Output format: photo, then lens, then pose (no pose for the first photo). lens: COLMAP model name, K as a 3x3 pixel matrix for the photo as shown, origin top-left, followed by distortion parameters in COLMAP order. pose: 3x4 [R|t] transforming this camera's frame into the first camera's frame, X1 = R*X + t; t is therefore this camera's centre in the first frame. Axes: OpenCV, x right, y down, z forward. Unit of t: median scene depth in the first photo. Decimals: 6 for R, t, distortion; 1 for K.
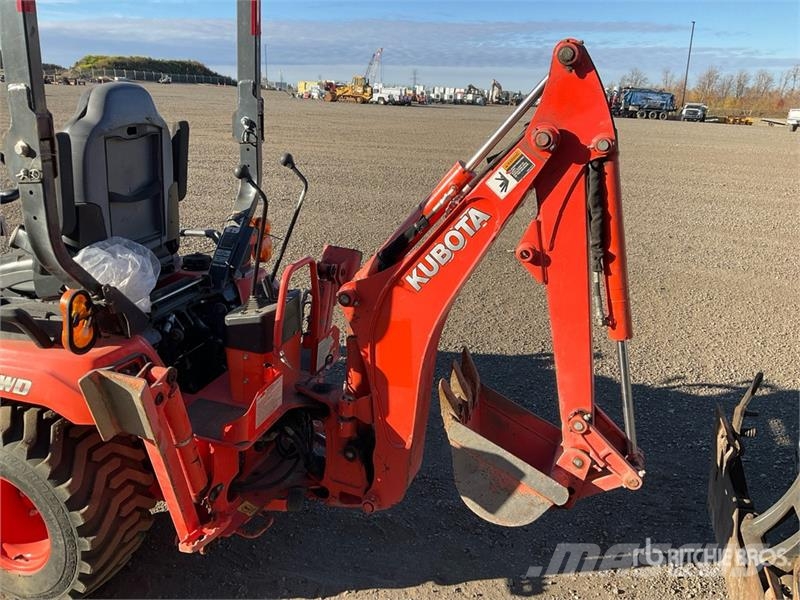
lens RADIAL K [[658.4, 0, 402.7], [0, 658.4, 301.8], [0, 0, 1]] dist [0.097227, -0.176357]
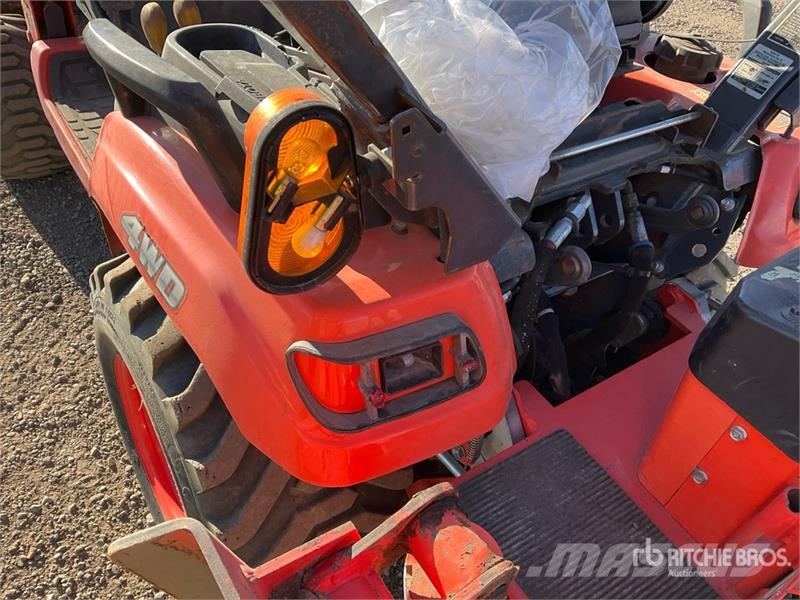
lens RADIAL K [[696.1, 0, 387.7], [0, 696.1, 296.9], [0, 0, 1]] dist [-0.006342, -0.000533]
pose [[0.785771, 0.451589, -0.422647, -0.263410], [-0.290318, 0.872656, 0.392666, -0.058362], [0.546150, -0.185844, 0.816813, 0.658769]]
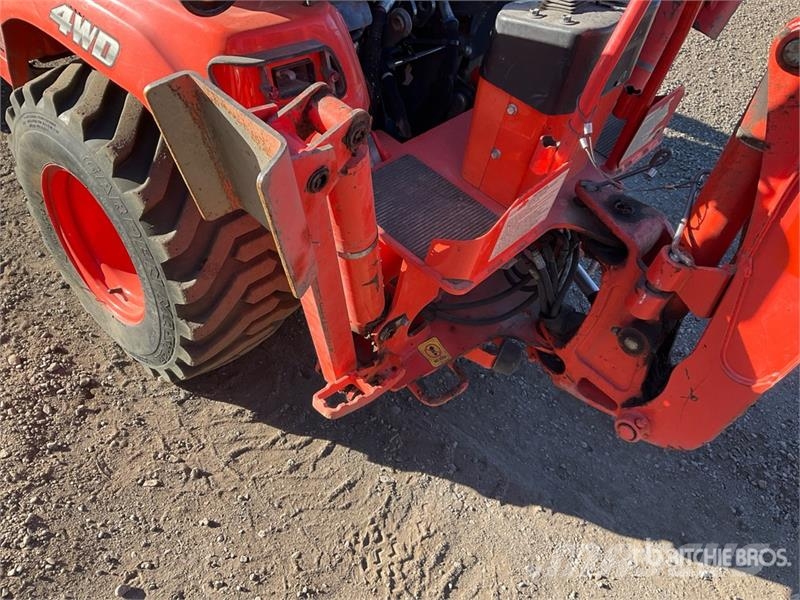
lens RADIAL K [[658.4, 0, 402.7], [0, 658.4, 301.8], [0, 0, 1]] dist [0.097227, -0.176357]
pose [[0.906659, 0.369706, -0.203191, -0.159534], [-0.251694, 0.860591, 0.442756, 0.007065], [0.338554, -0.350287, 0.873316, 0.494347]]
